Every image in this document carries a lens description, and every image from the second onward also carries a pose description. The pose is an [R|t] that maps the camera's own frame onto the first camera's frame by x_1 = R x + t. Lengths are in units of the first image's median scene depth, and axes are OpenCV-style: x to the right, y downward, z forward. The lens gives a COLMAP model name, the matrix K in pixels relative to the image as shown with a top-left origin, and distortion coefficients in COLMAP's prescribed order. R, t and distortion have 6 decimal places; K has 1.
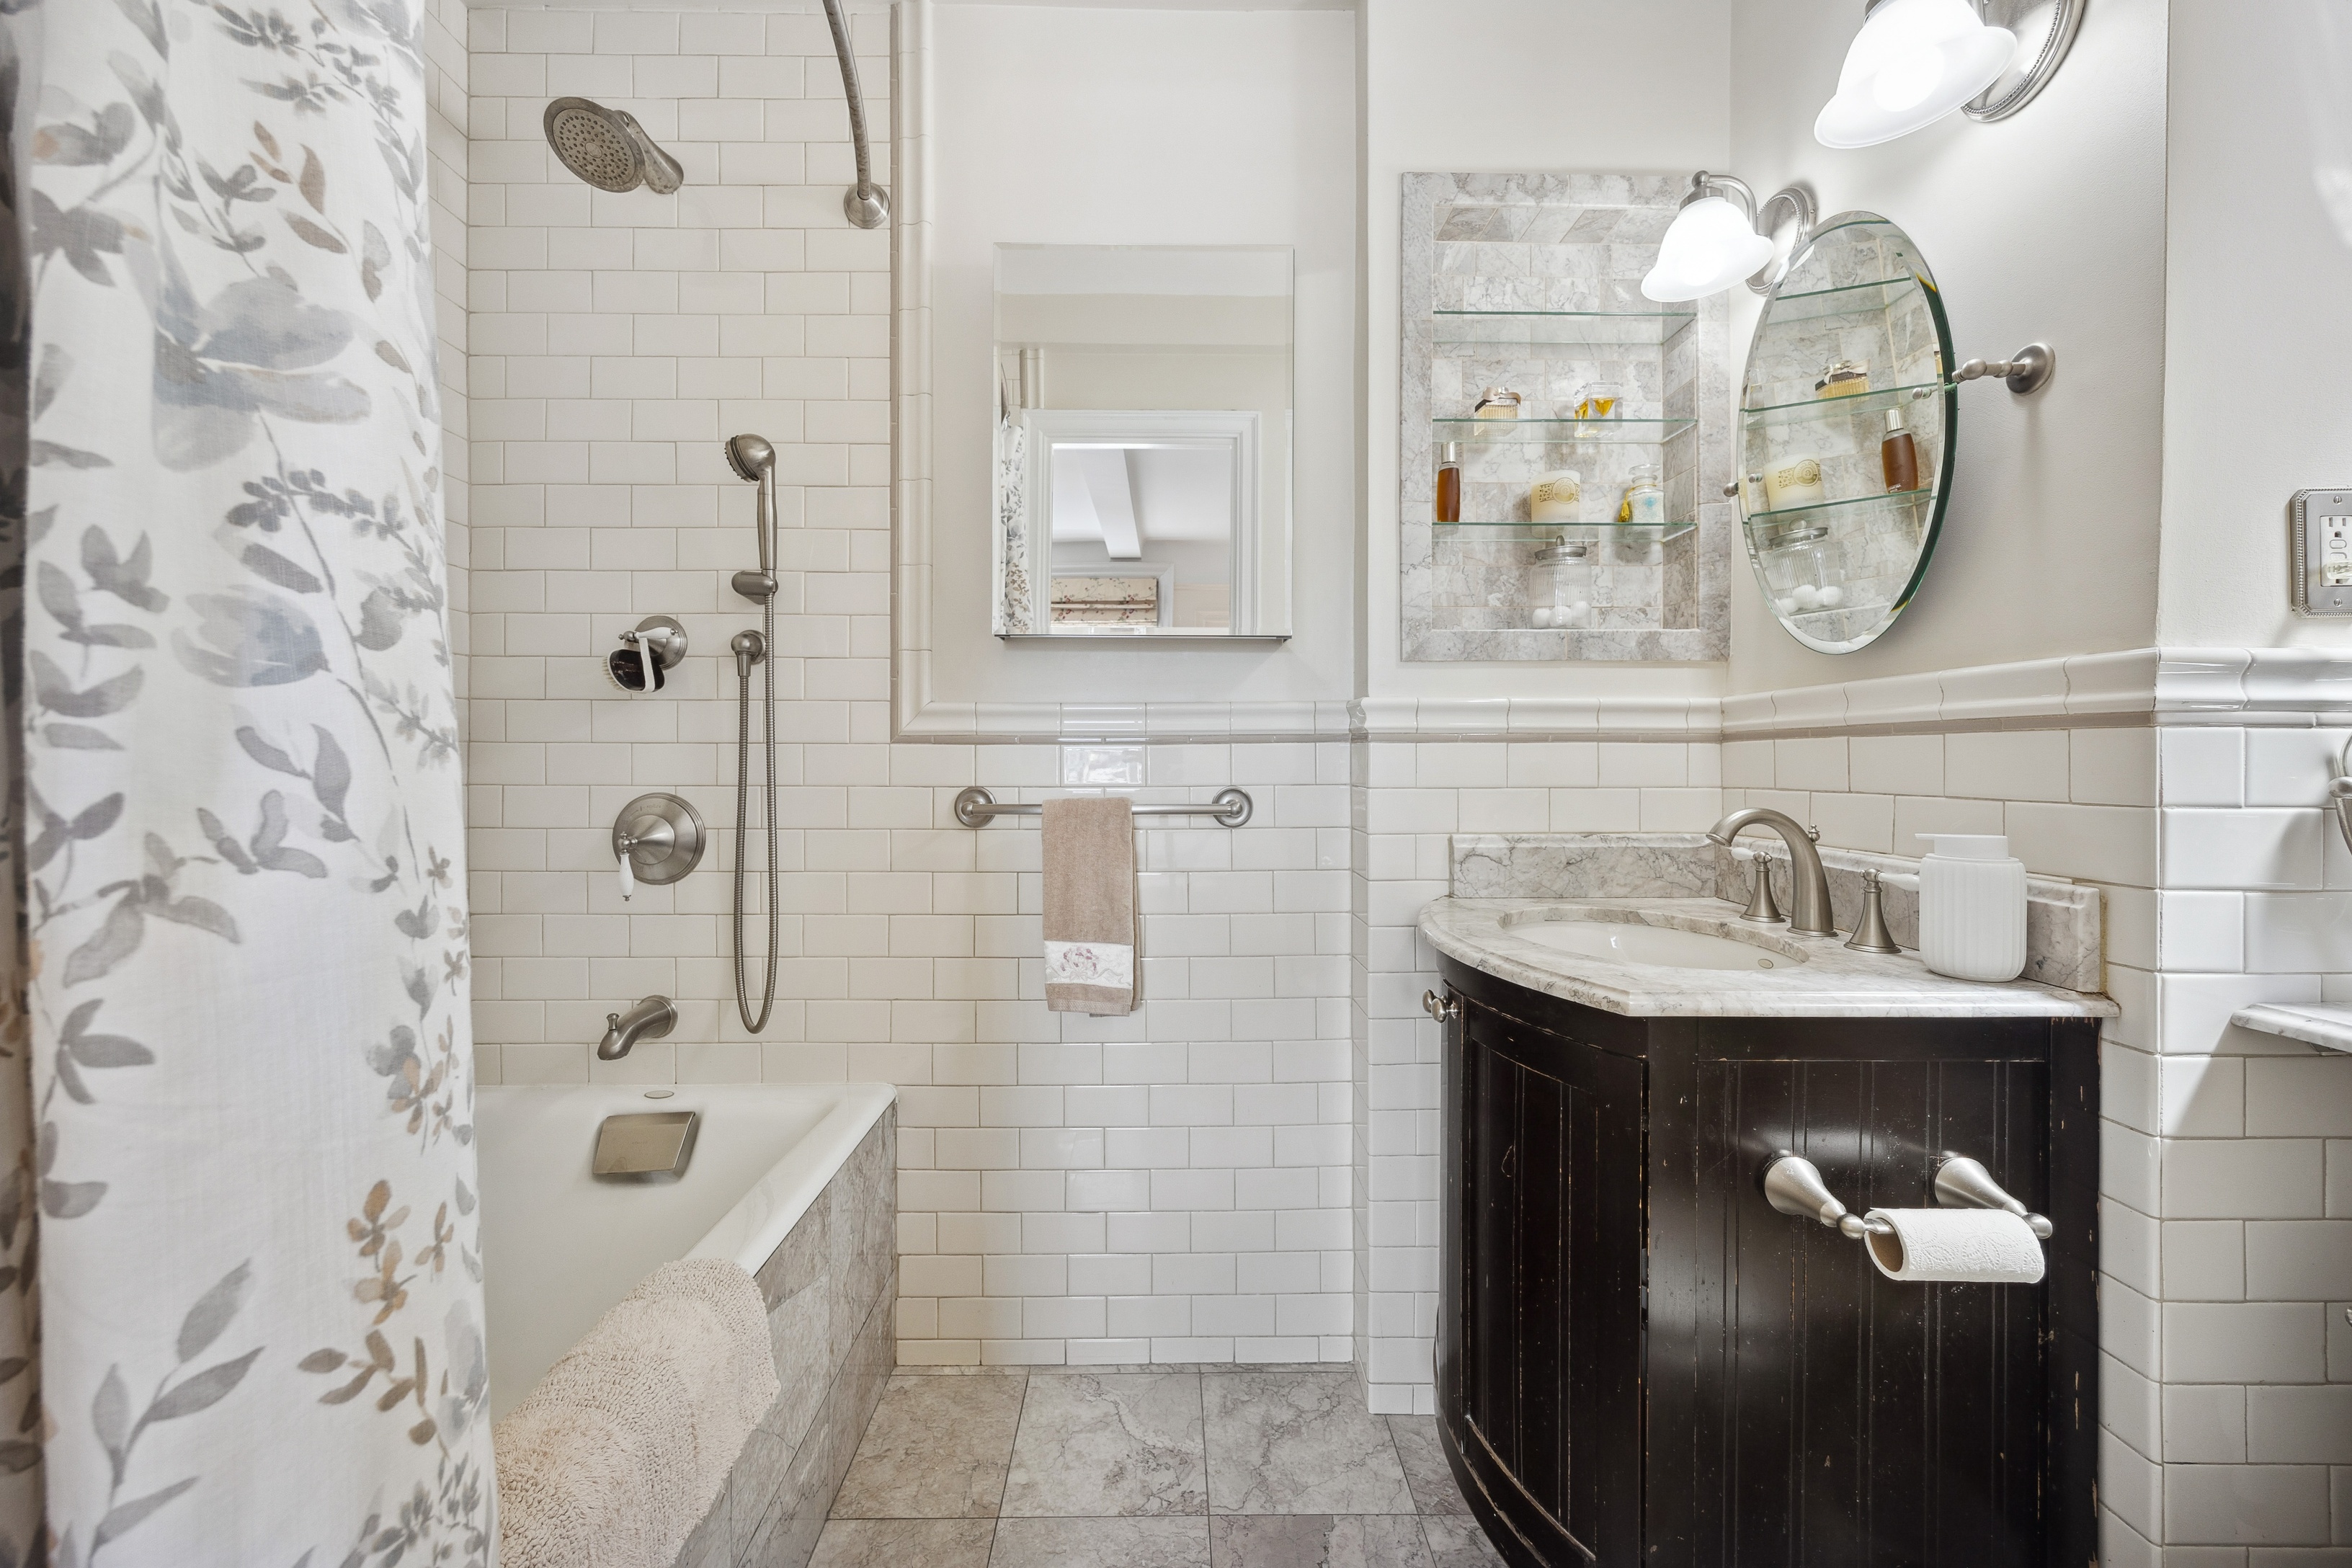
lens RADIAL K [[934.4, 0, 1175.0], [0, 934.4, 777.1], [0, 0, 1]] dist [-0.001258, -0.000075]
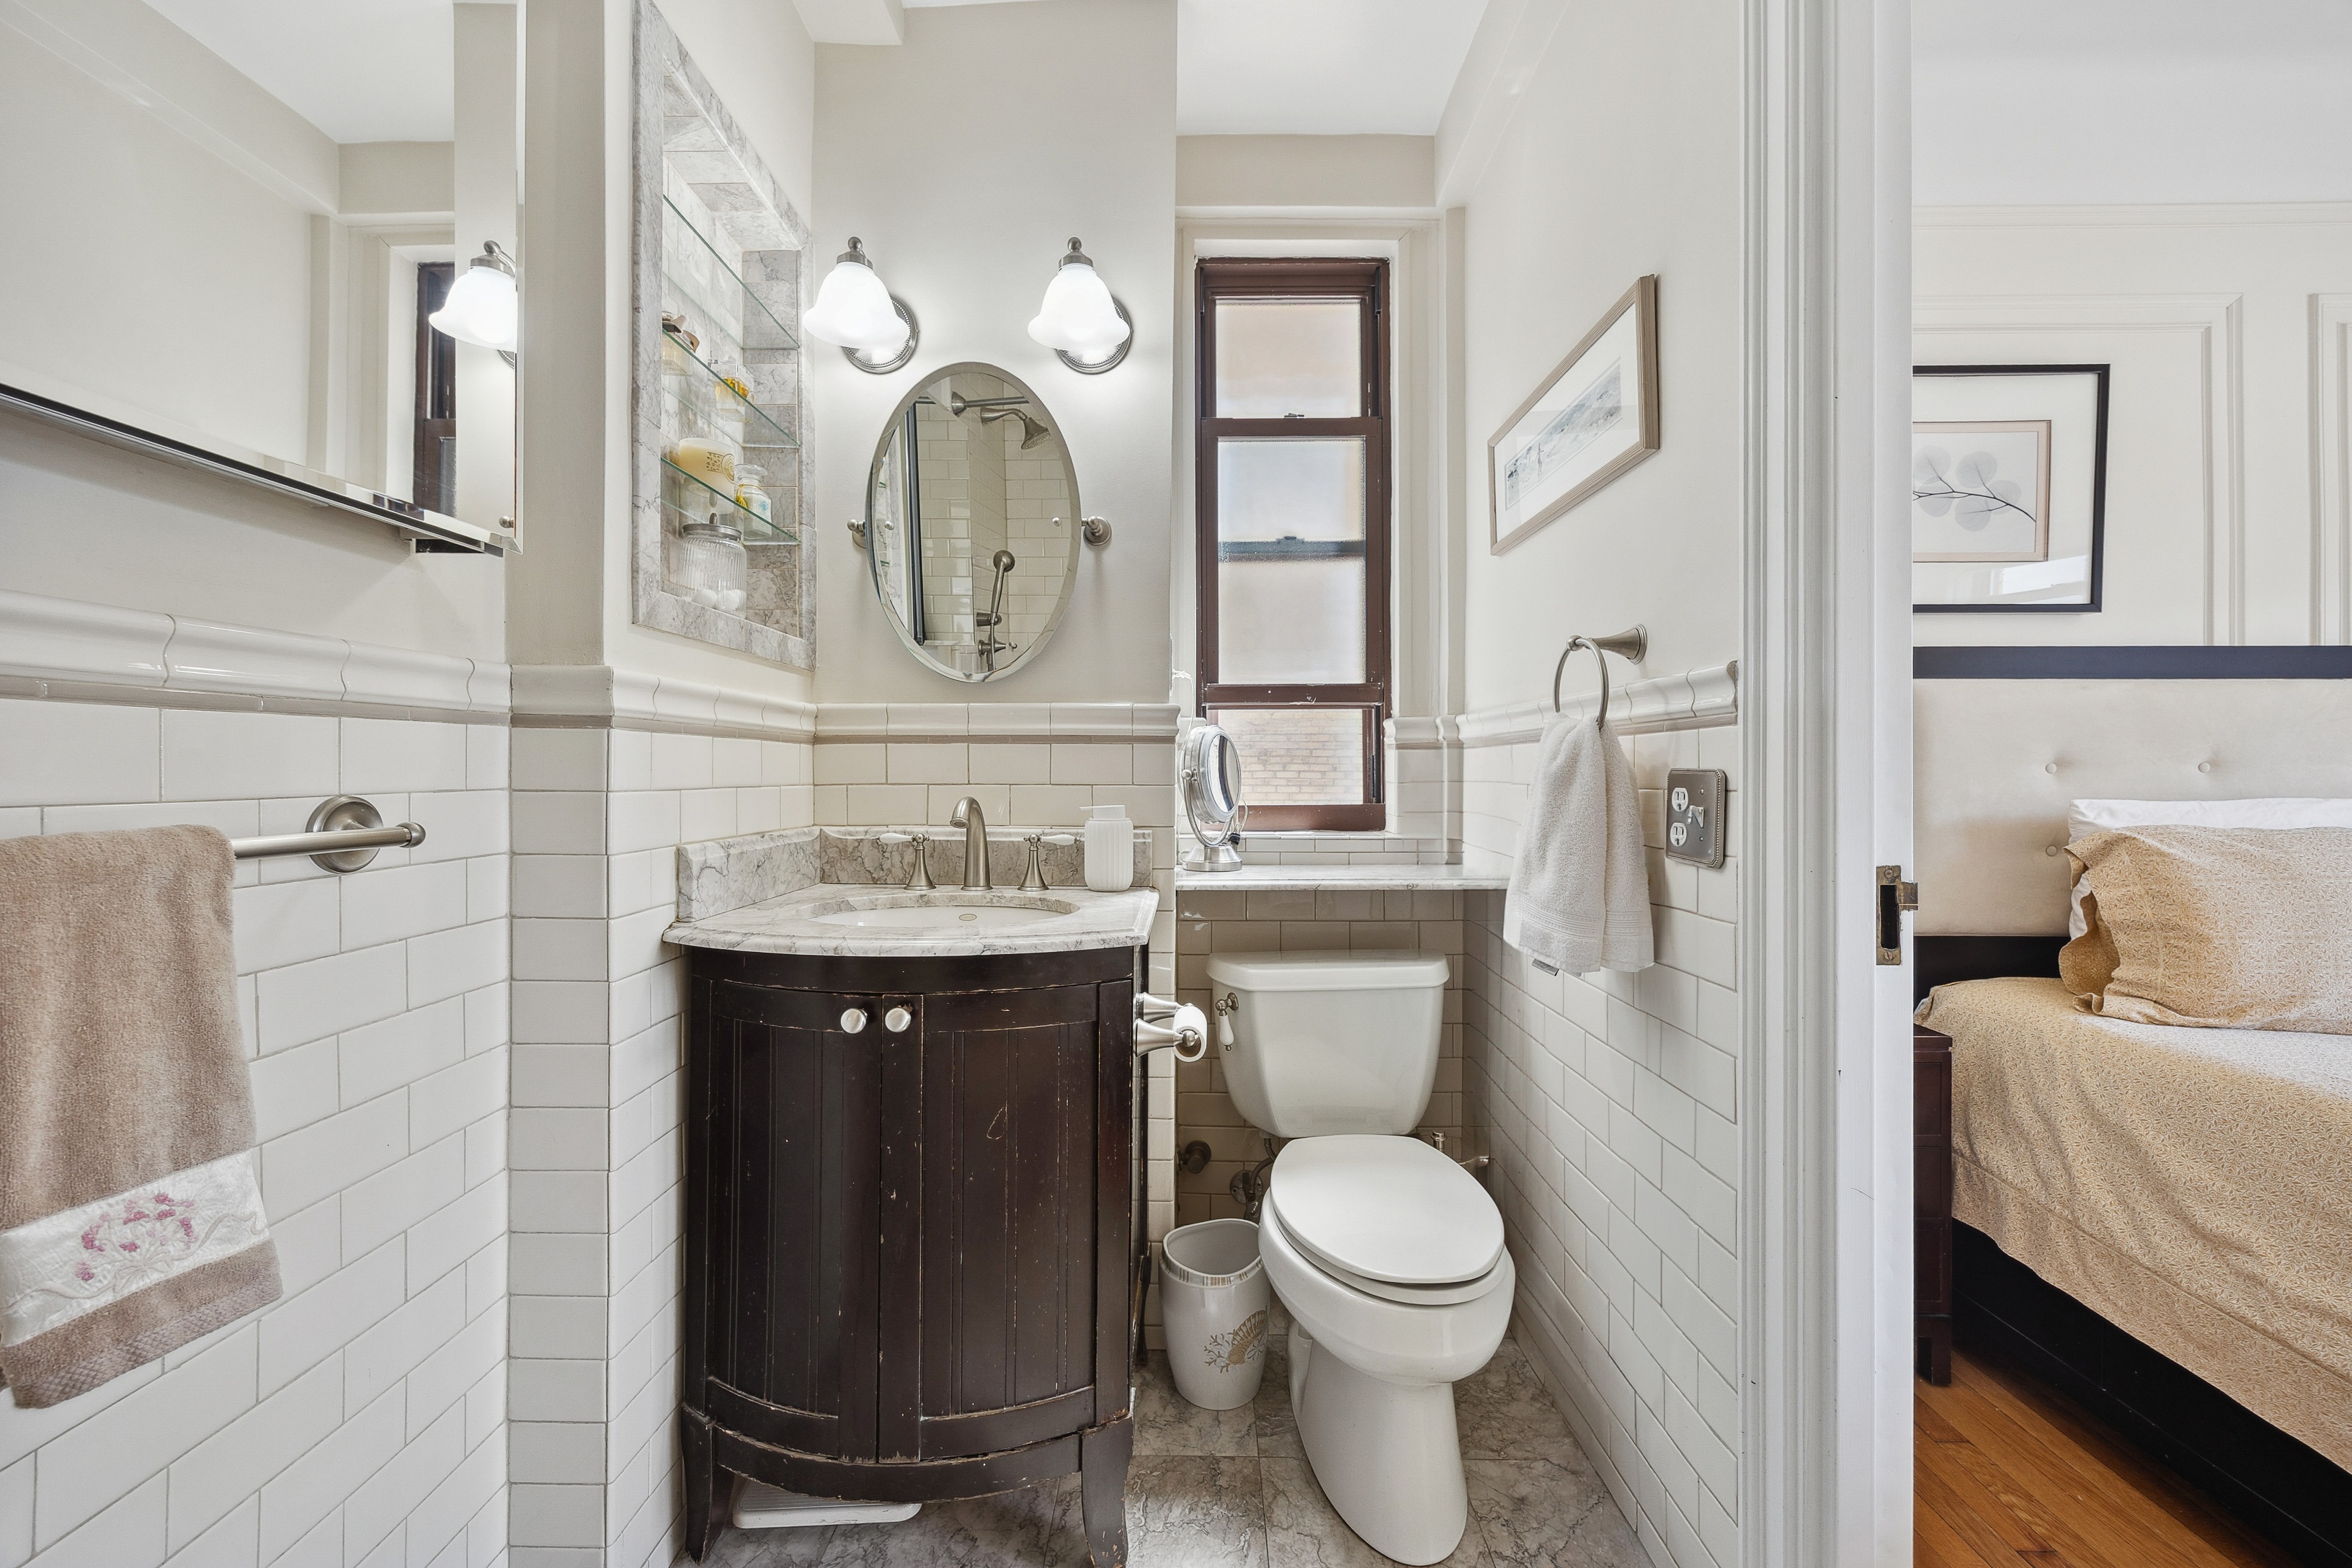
lens RADIAL K [[934.4, 0, 1174.1], [0, 934.4, 771.4], [0, 0, 1]] dist [-0.001258, -0.000075]
pose [[0.009648, 0.000372, 0.999953, -0.521250], [0.009993, 0.999950, -0.000468, 0.000427], [-0.999904, 0.009997, 0.009644, 0.561580]]
